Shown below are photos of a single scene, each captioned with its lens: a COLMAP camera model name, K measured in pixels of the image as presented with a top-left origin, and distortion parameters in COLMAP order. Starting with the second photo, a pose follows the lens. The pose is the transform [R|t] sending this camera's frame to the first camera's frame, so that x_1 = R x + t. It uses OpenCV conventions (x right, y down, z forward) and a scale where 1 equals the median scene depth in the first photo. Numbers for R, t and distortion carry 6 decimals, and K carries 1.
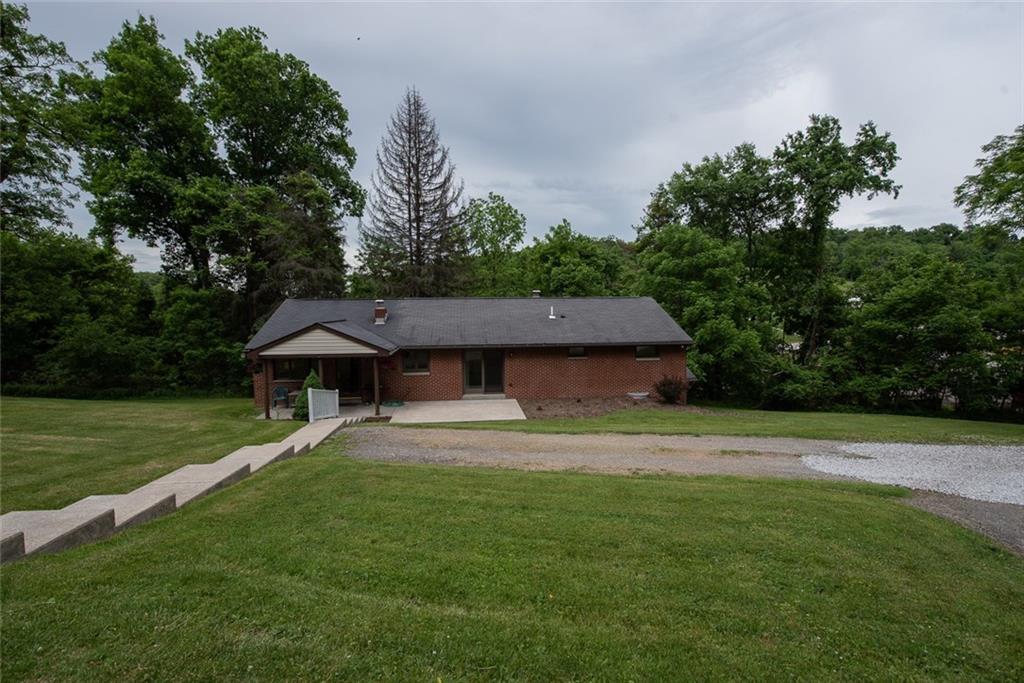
lens RADIAL K [[419.0, 0, 509.1], [0, 419.0, 352.2], [0, 0, 1]] dist [-0.016185, -0.001439]
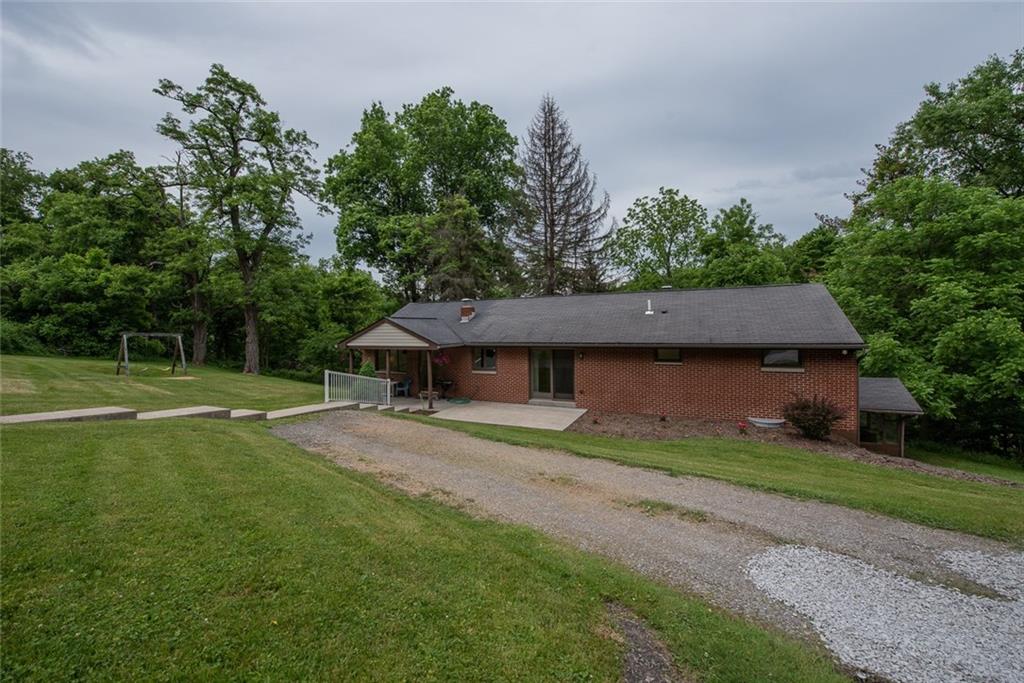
lens RADIAL K [[419.0, 0, 506.0], [0, 419.0, 335.1], [0, 0, 1]] dist [-0.016185, -0.001439]
pose [[0.848910, 0.003696, -0.528525, 0.317764], [-0.049042, 0.996212, -0.071805, 0.032249], [0.526258, 0.086876, 0.845876, 0.201792]]
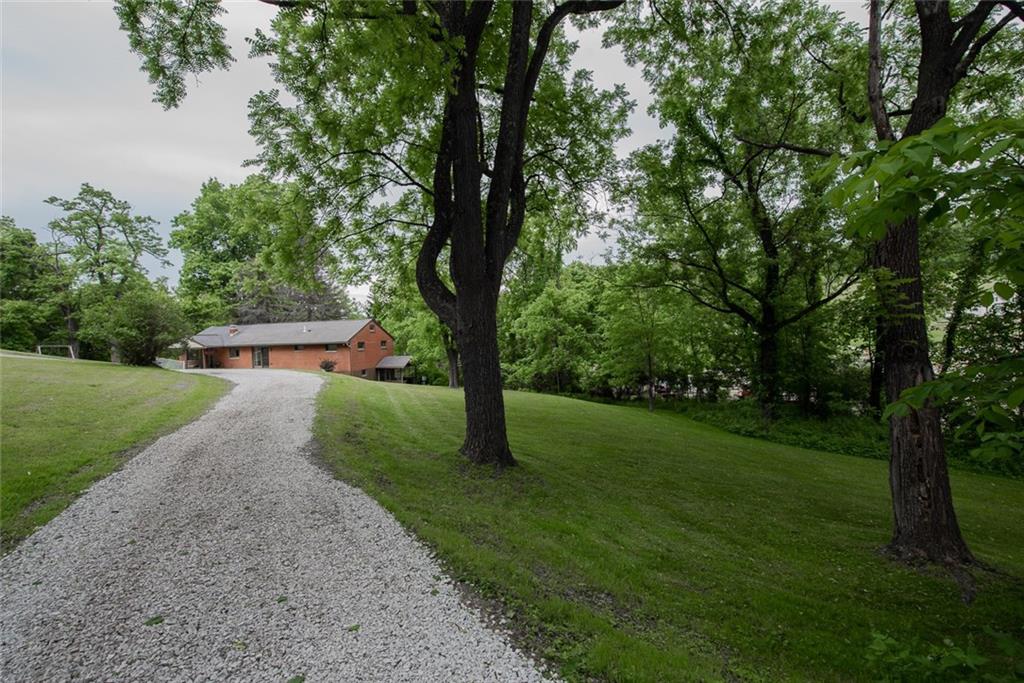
lens RADIAL K [[452.2, 0, 514.9], [0, 452.2, 345.6], [0, 0, 1]] dist [-0.001556, -0.000753]
pose [[0.932565, -0.014254, -0.360722, 1.901741], [-0.015987, 0.996609, -0.080714, 0.145846], [0.360649, 0.081038, 0.929174, -0.625826]]
